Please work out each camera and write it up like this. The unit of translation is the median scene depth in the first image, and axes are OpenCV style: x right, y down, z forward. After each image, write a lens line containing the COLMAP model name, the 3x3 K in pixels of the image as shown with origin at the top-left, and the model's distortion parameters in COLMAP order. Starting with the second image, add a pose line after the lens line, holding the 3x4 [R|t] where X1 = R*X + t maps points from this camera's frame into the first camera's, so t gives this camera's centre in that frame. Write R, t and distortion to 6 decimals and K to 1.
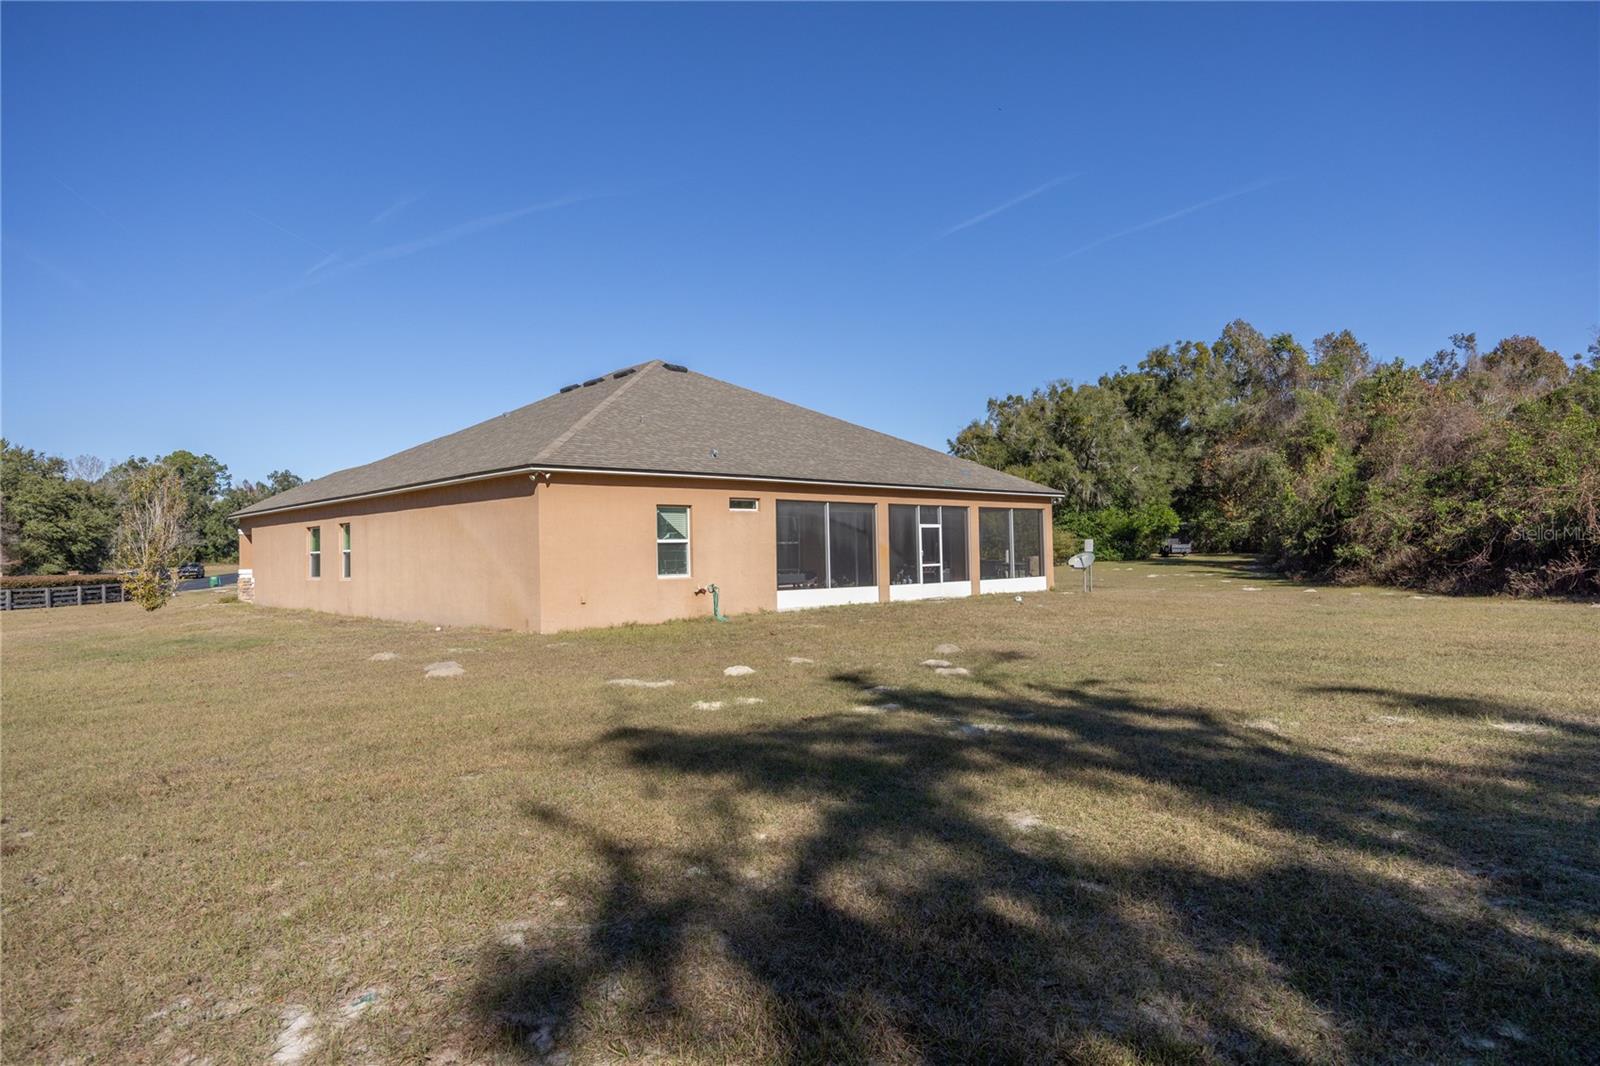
lens RADIAL K [[941.5, 0, 800.4], [0, 941.5, 539.5], [0, 0, 1]] dist [-0.002422, -0.000001]
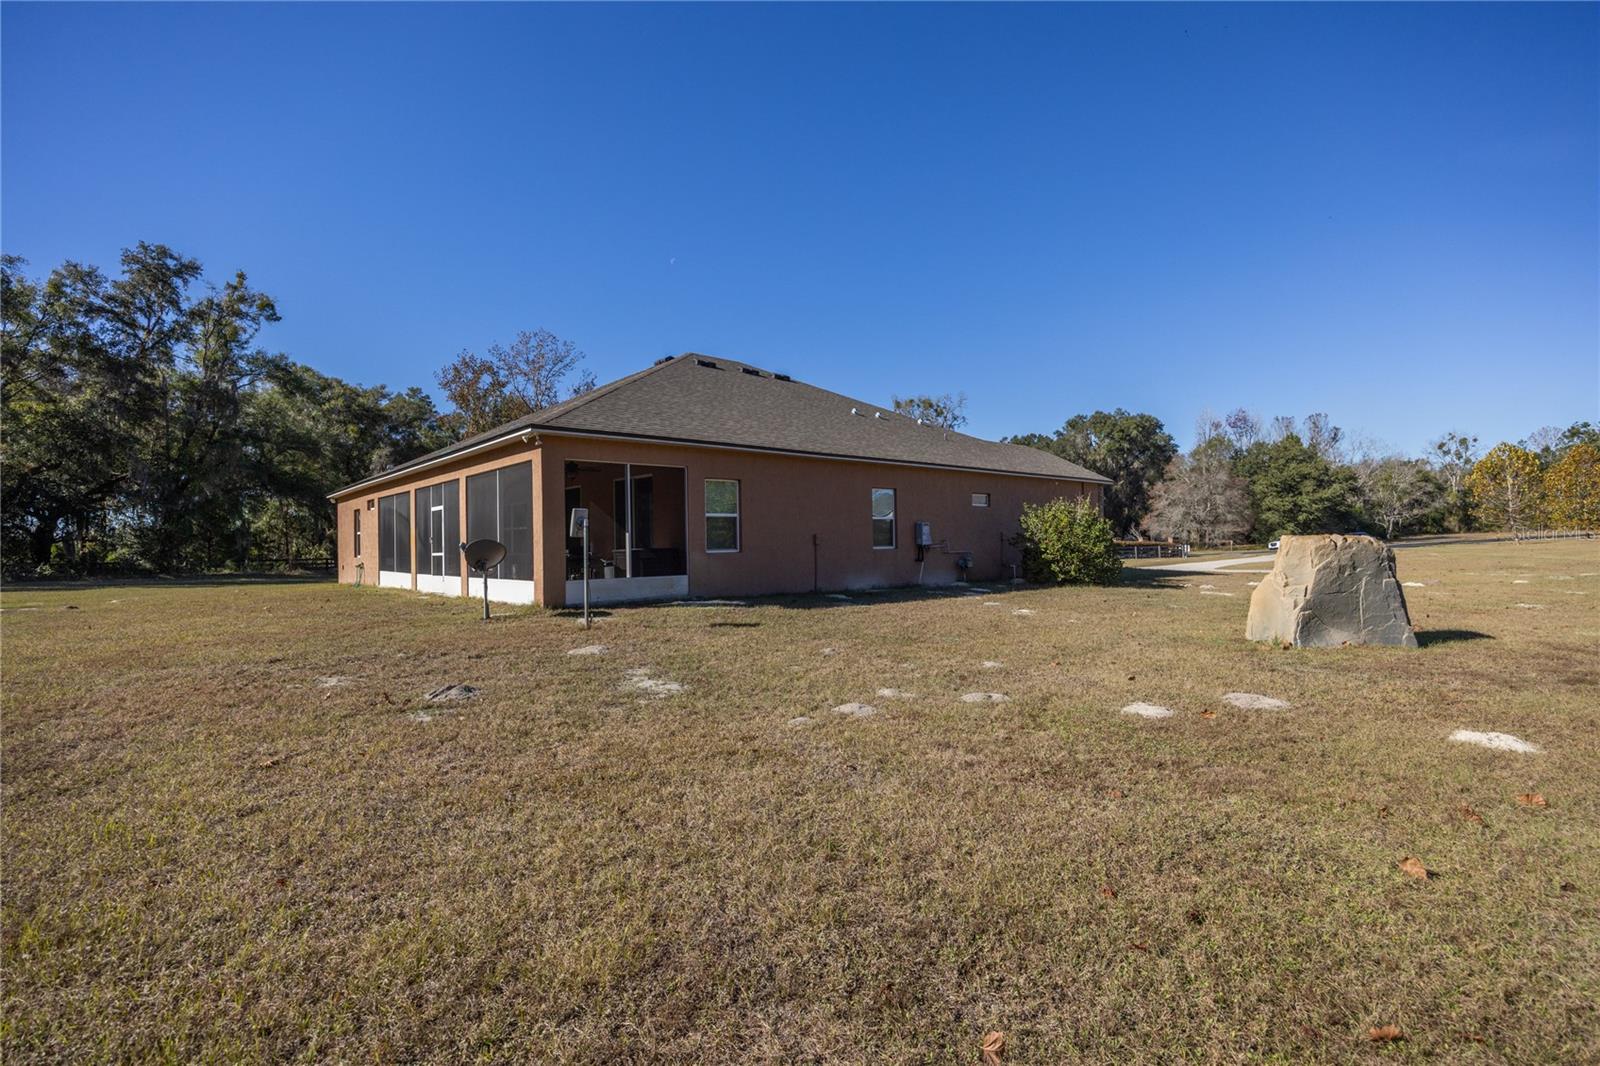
lens RADIAL K [[742.1, 0, 805.8], [0, 742.1, 537.3], [0, 0, 1]] dist [-0.008377, -0.000623]
pose [[-0.030064, 0.009730, -0.999501, 0.851083], [0.032251, 0.999441, 0.008759, 0.017412], [0.999028, -0.031972, -0.030361, 1.436957]]
